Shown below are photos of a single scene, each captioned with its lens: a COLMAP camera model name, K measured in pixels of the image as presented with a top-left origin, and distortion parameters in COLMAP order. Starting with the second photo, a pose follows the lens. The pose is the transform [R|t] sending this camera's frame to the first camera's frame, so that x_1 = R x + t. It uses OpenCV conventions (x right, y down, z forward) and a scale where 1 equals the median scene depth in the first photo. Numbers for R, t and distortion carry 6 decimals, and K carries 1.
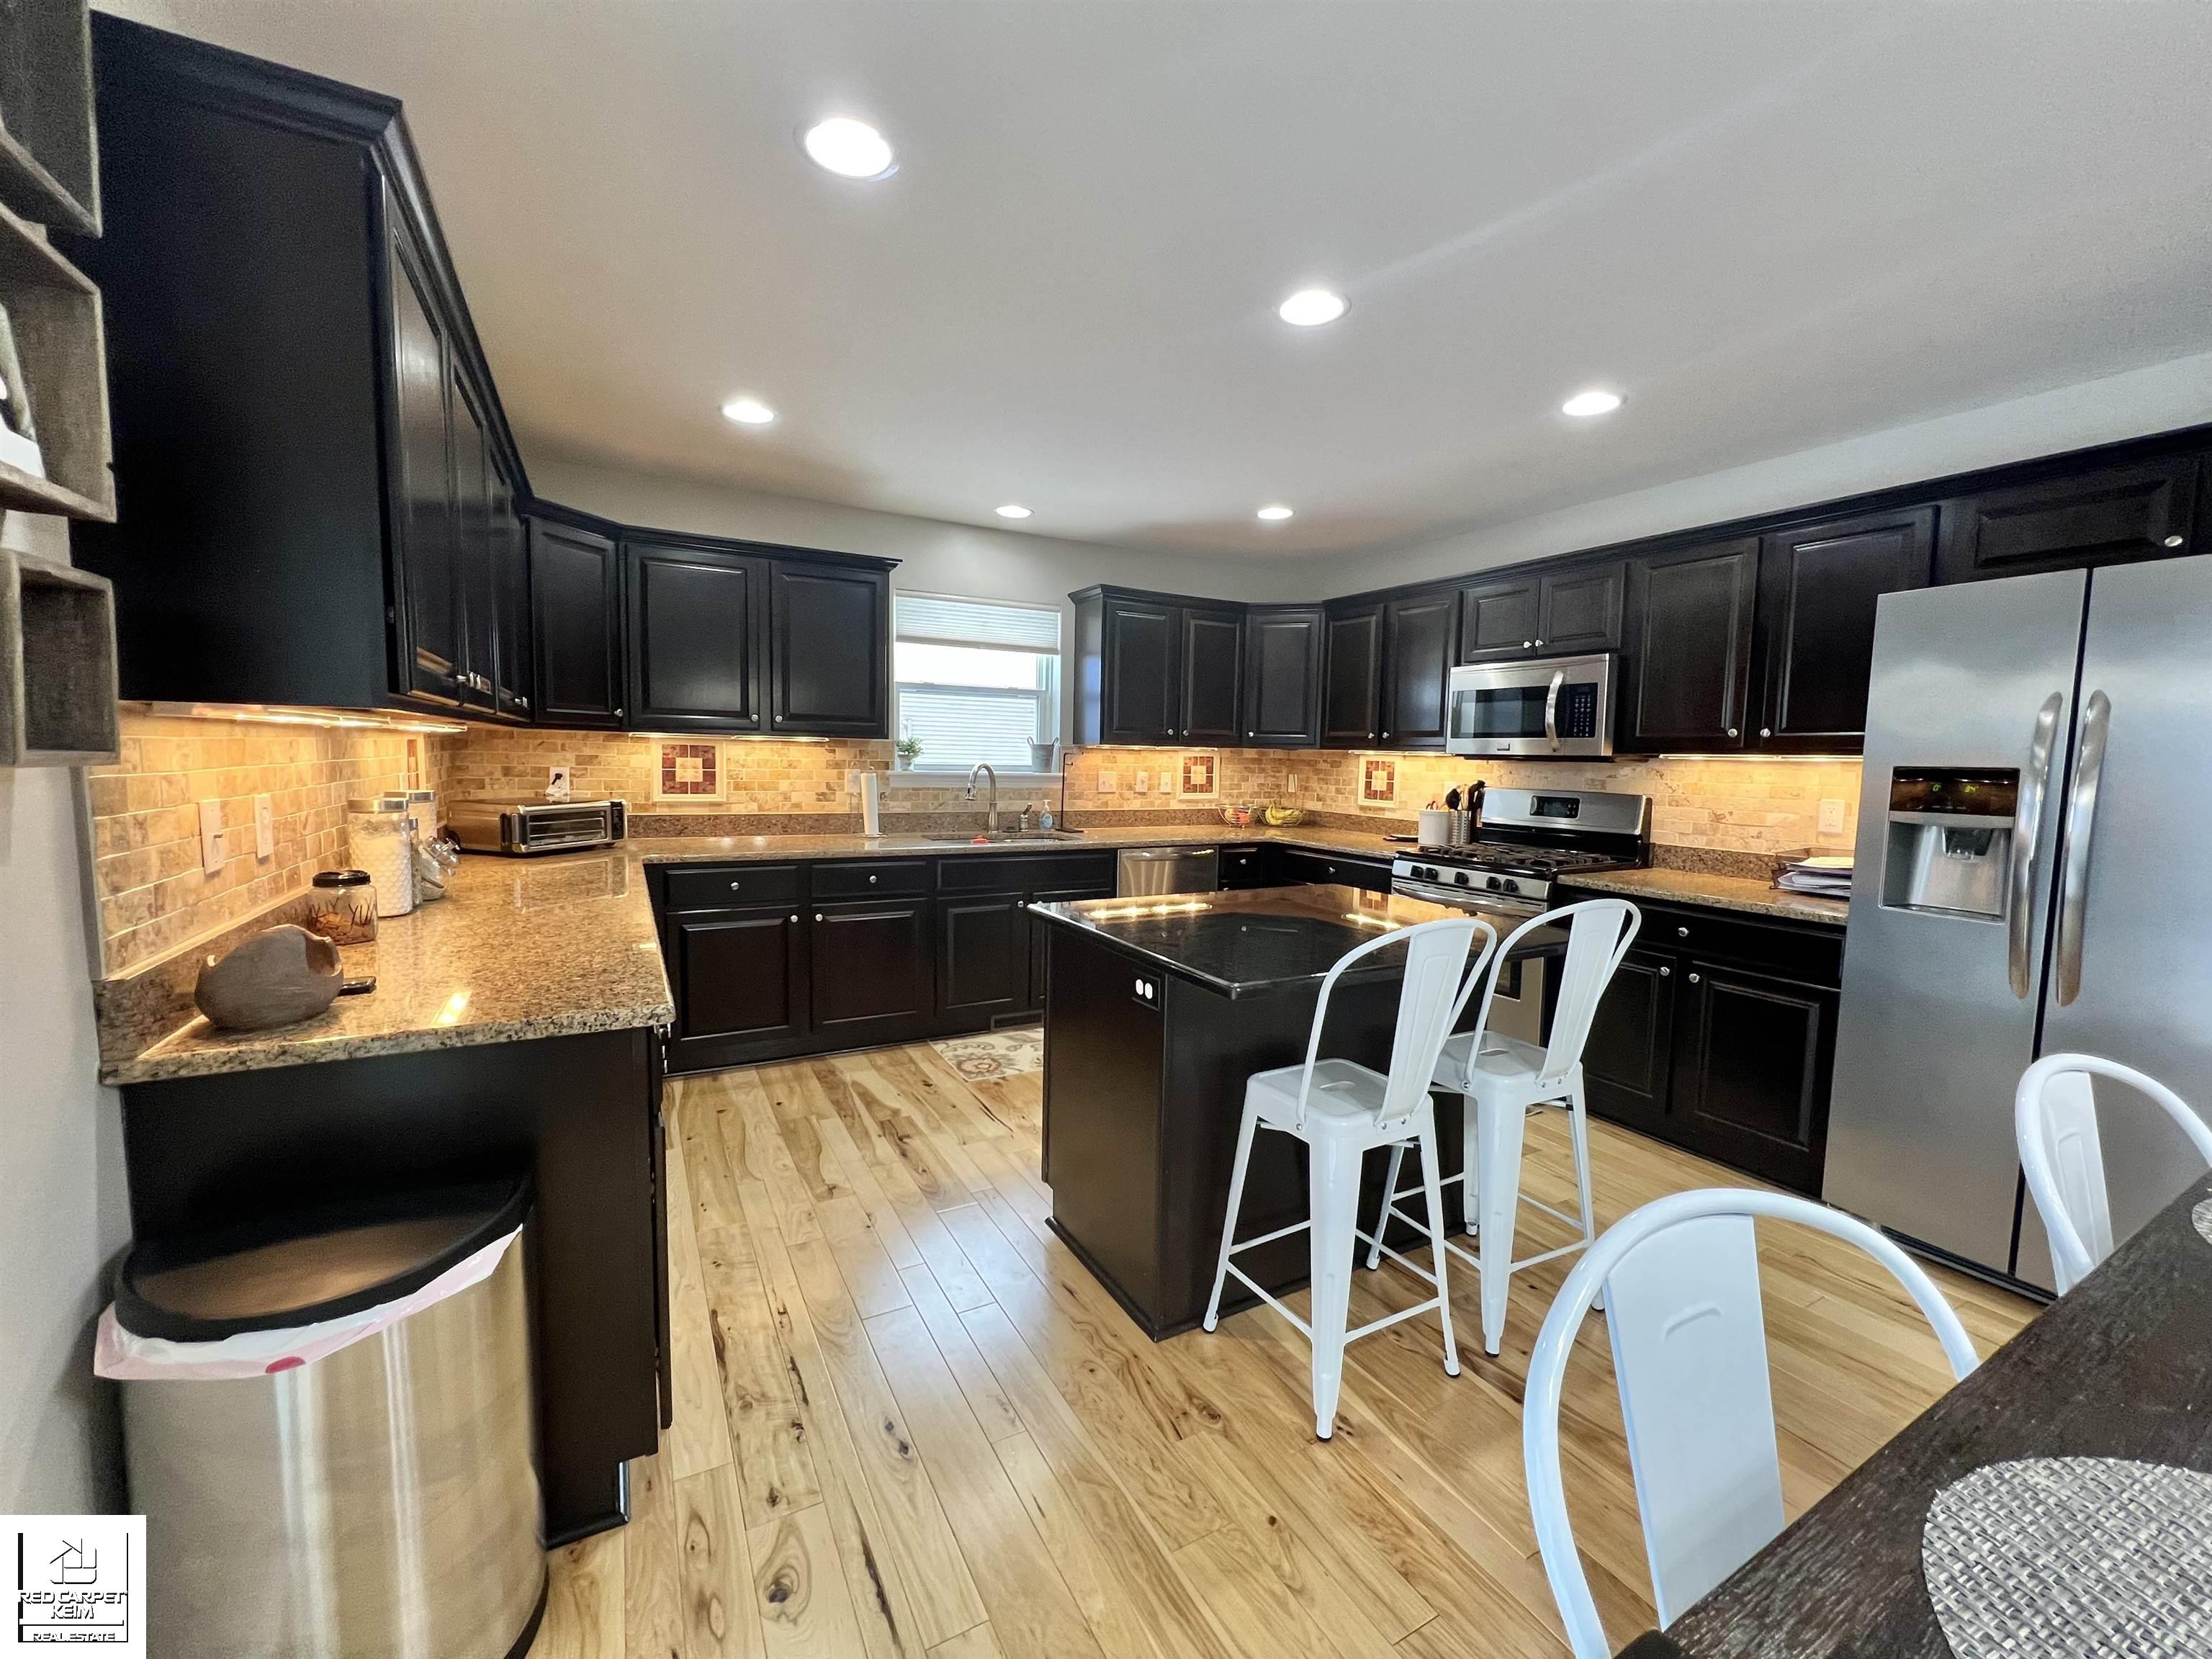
lens RADIAL K [[888.8, 0, 1109.9], [0, 888.8, 830.4], [0, 0, 1]] dist [0.000400, 0.000072]
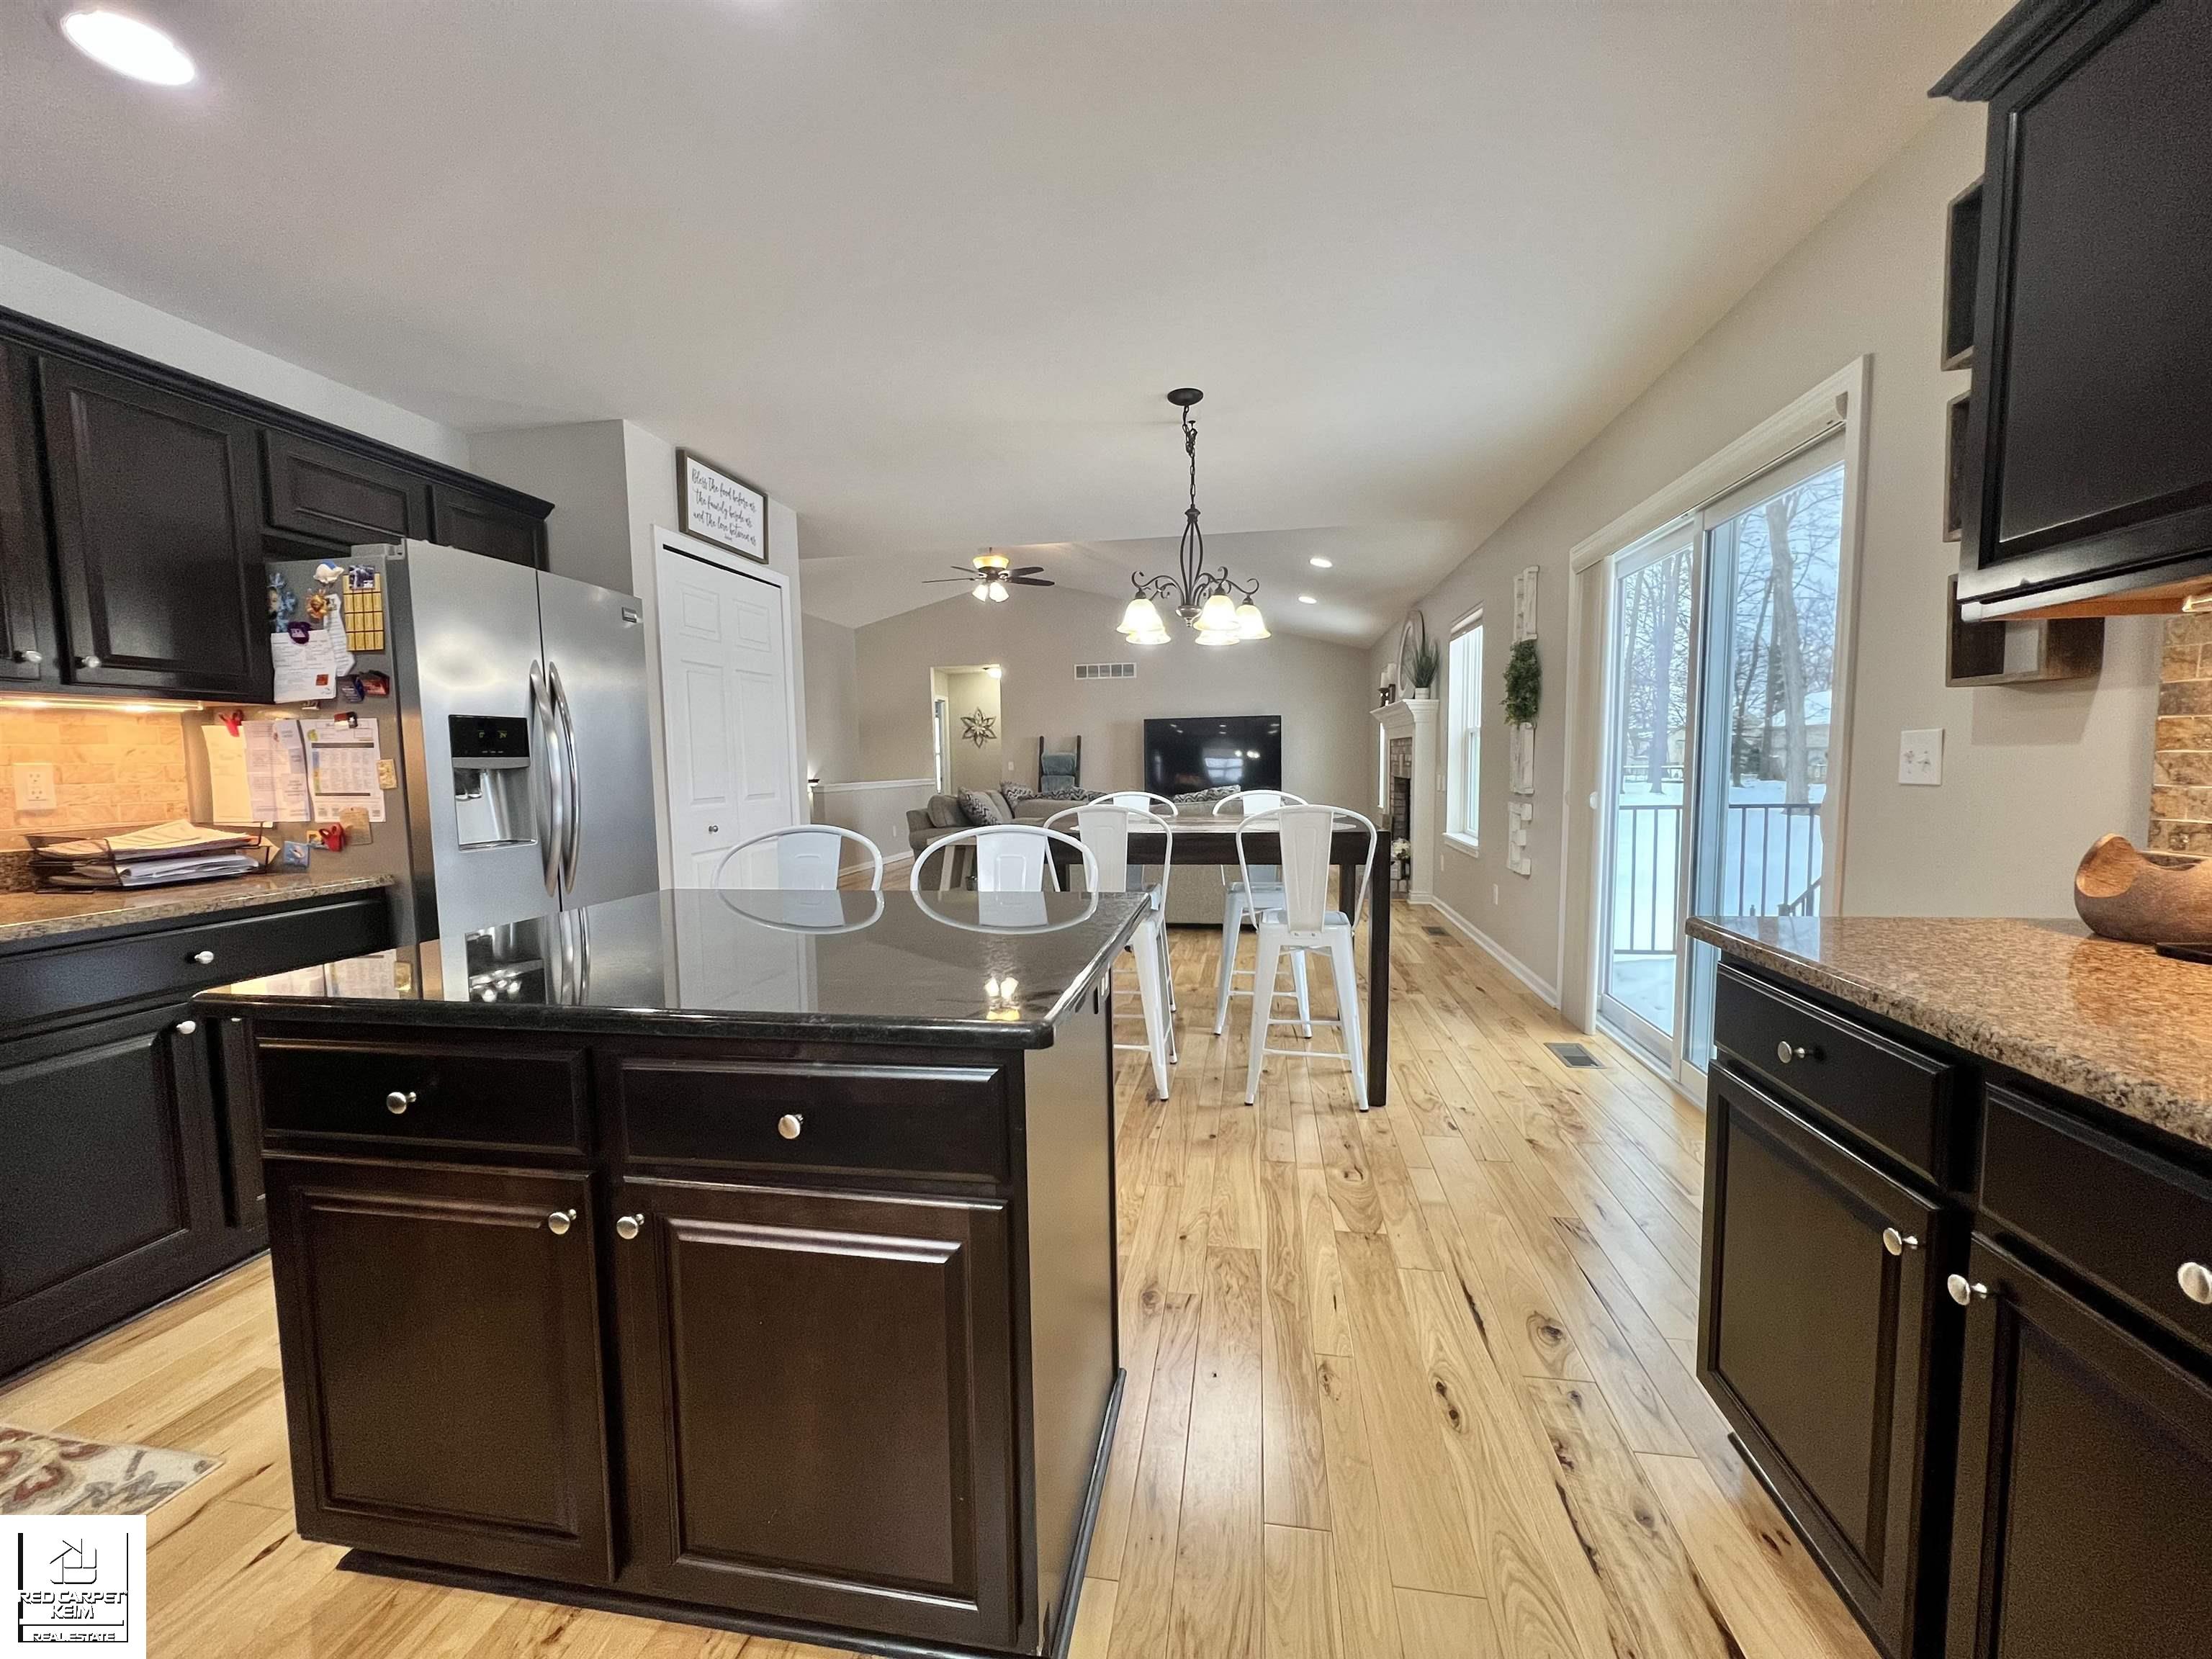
lens RADIAL K [[888.8, 0, 1108.6], [0, 888.8, 831.6], [0, 0, 1]] dist [0.000400, 0.000072]
pose [[-0.784655, -0.058635, 0.617153, -0.468504], [0.049529, 0.986405, 0.156689, -0.080898], [-0.617951, 0.153513, -0.771084, 1.726665]]
